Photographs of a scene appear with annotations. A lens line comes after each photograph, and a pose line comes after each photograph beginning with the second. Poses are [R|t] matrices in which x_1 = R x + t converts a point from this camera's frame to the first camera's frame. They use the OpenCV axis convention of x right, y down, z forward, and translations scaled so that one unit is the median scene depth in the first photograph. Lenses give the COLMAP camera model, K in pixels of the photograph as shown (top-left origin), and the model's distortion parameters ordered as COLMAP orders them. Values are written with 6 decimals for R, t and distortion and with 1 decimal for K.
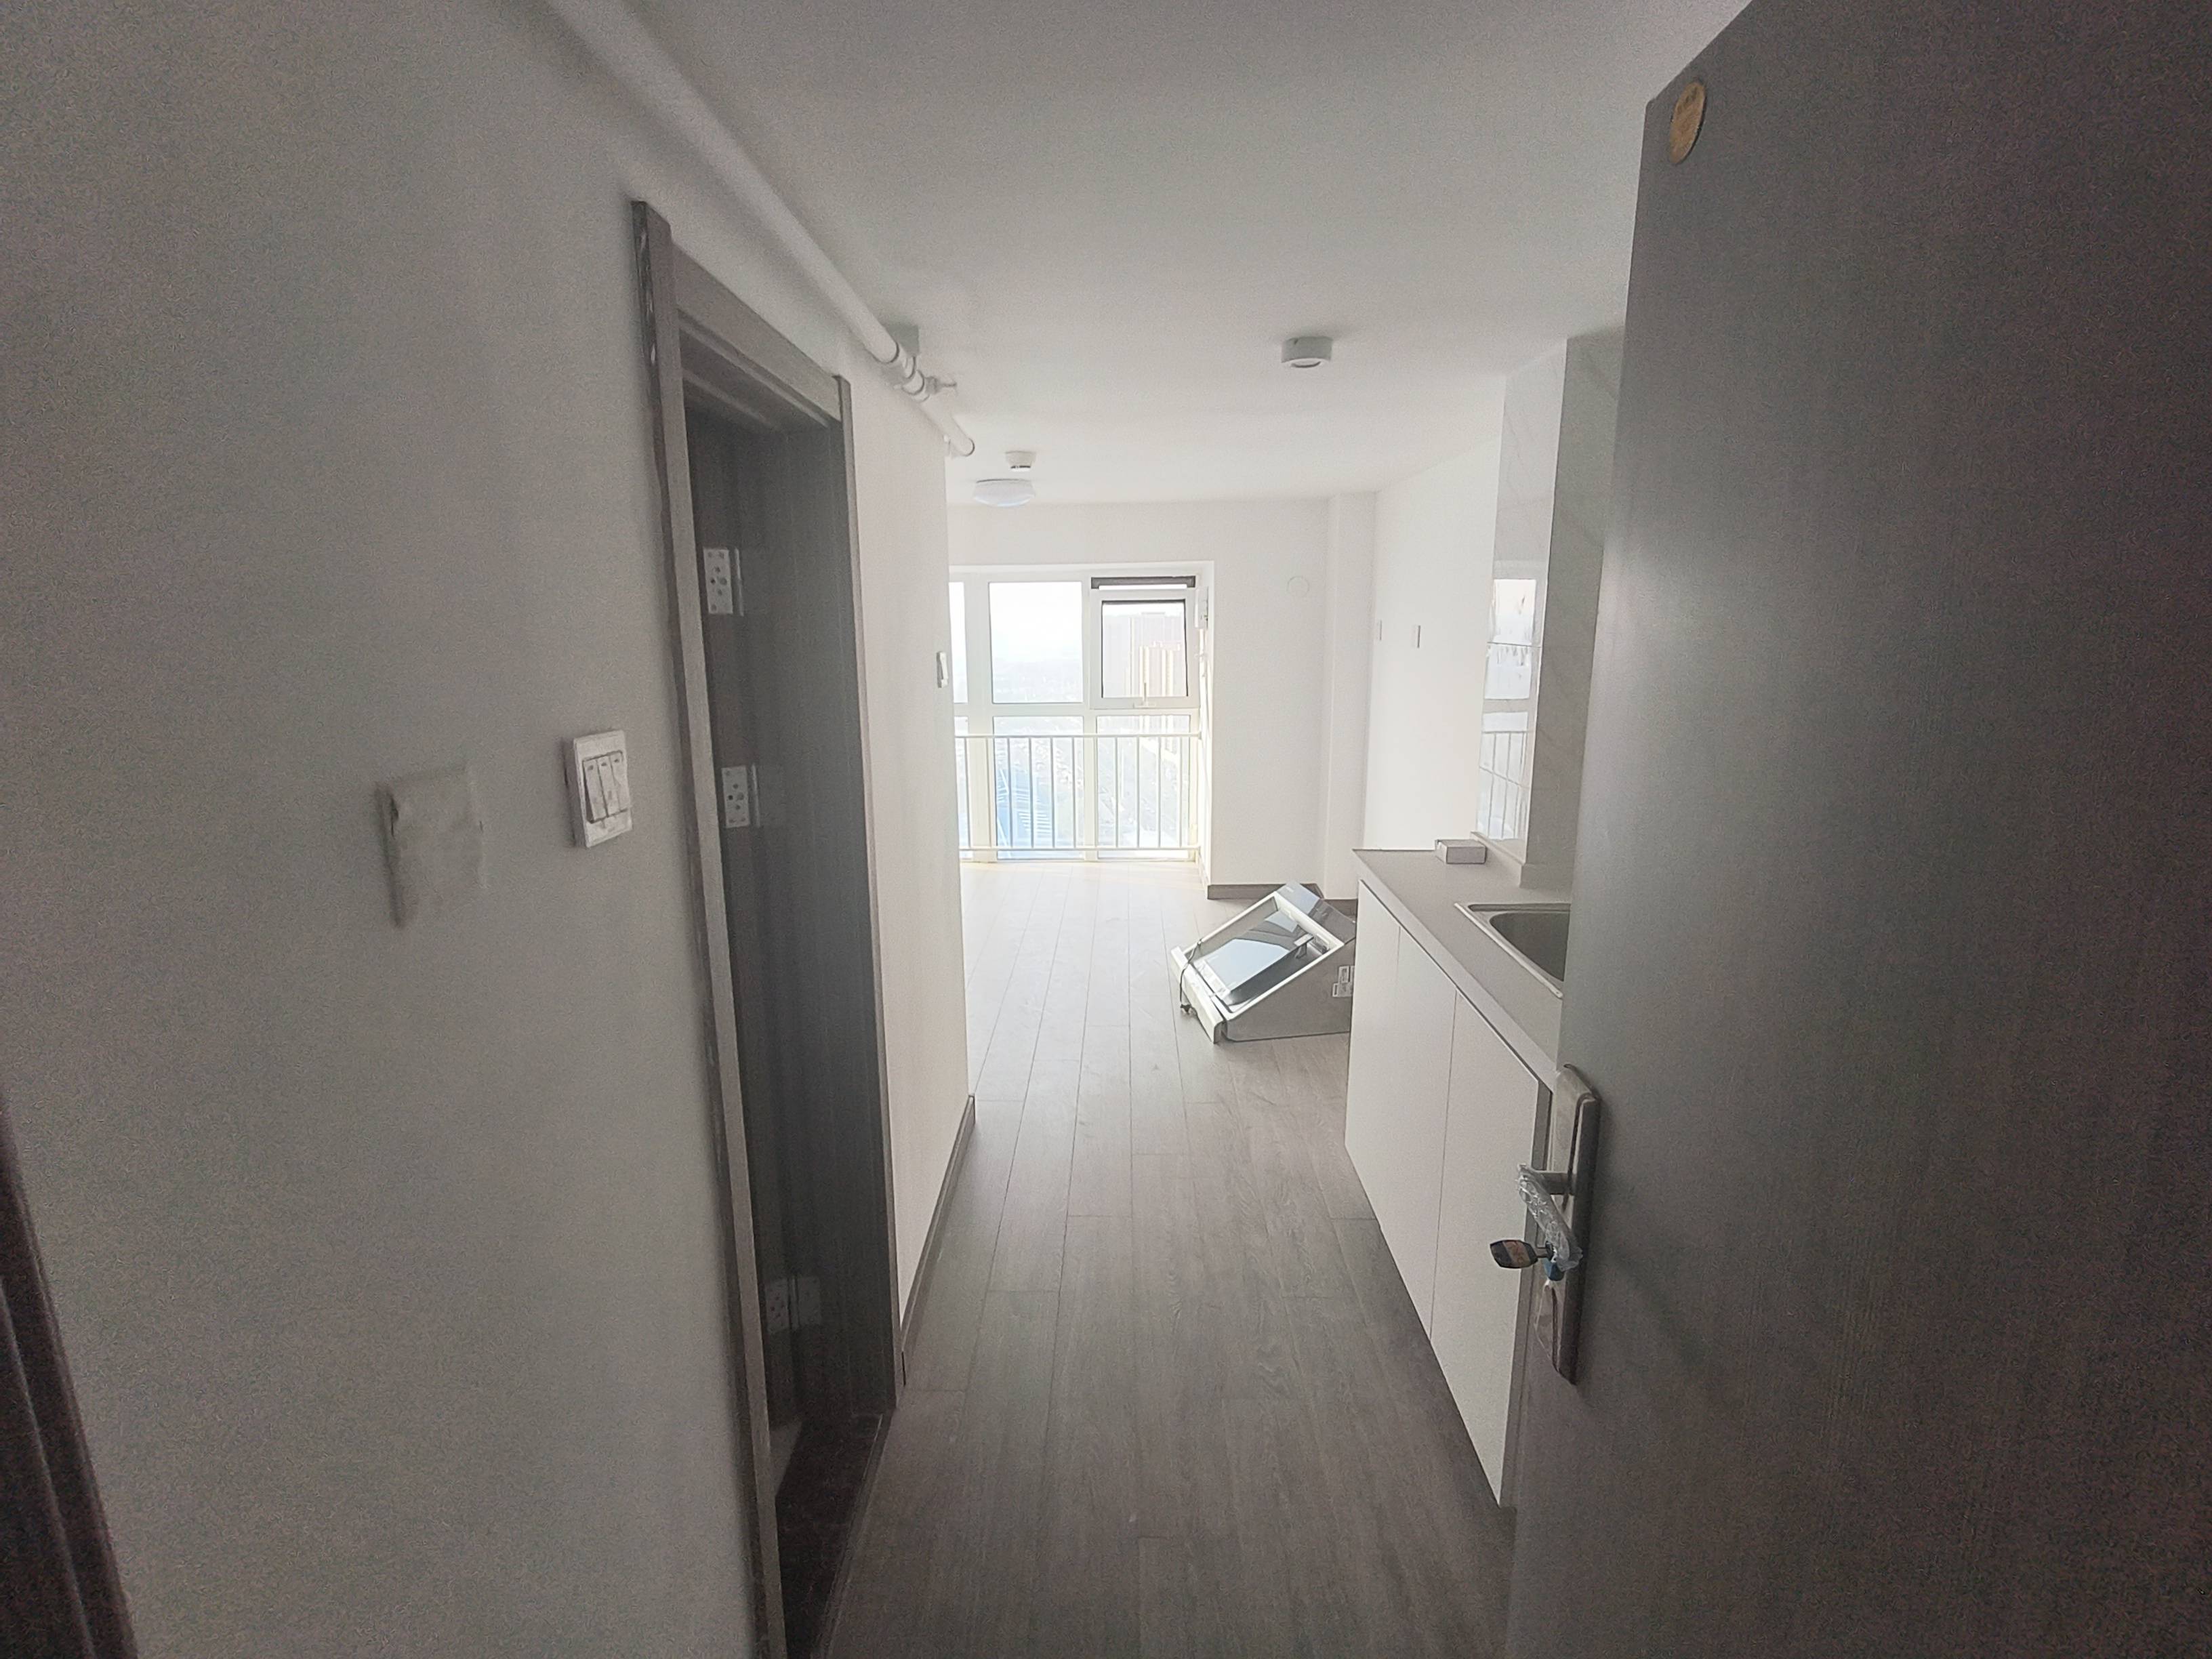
lens RADIAL K [[1015.8, 0, 1106.0], [0, 1015.8, 829.5], [0, 0, 1]] dist [0.004619, -0.000972]
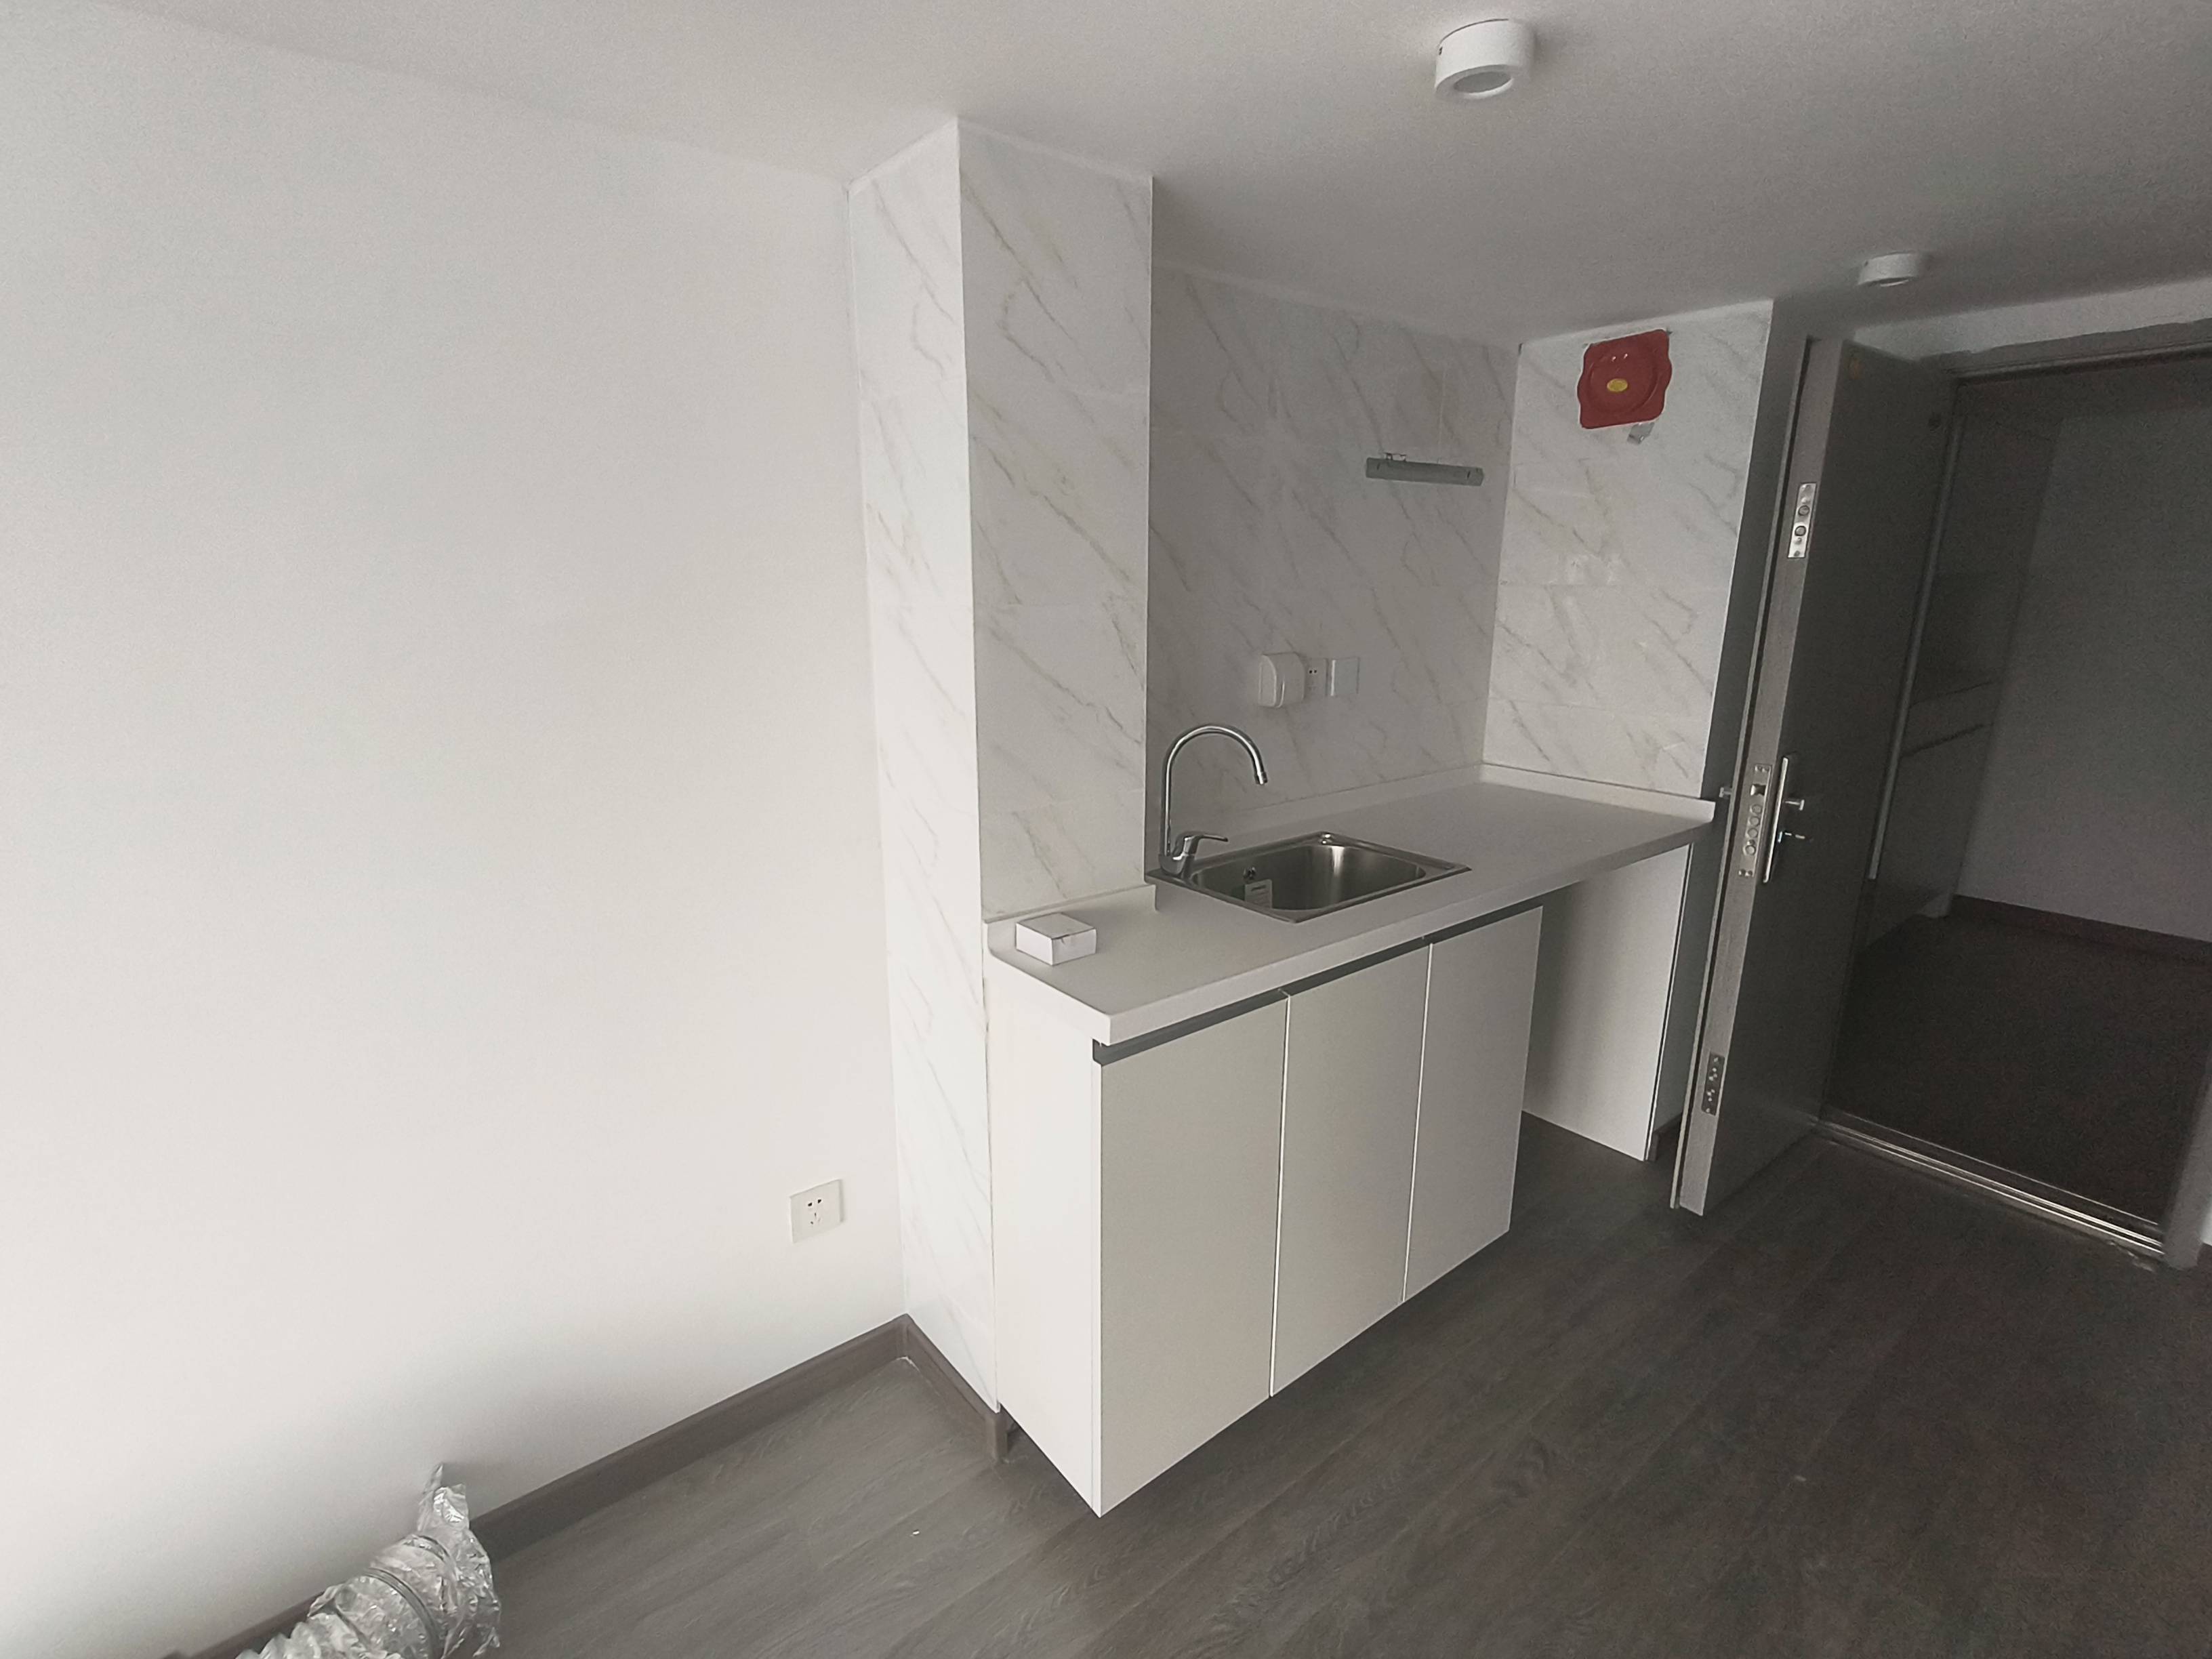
lens RADIAL K [[1015.8, 0, 1106.0], [0, 1015.8, 829.5], [0, 0, 1]] dist [0.004619, -0.000972]
pose [[-0.626754, -0.182185, 0.757620, -0.145965], [0.159833, 0.921552, 0.353831, -0.284935], [-0.762649, 0.342857, -0.548466, 1.425855]]
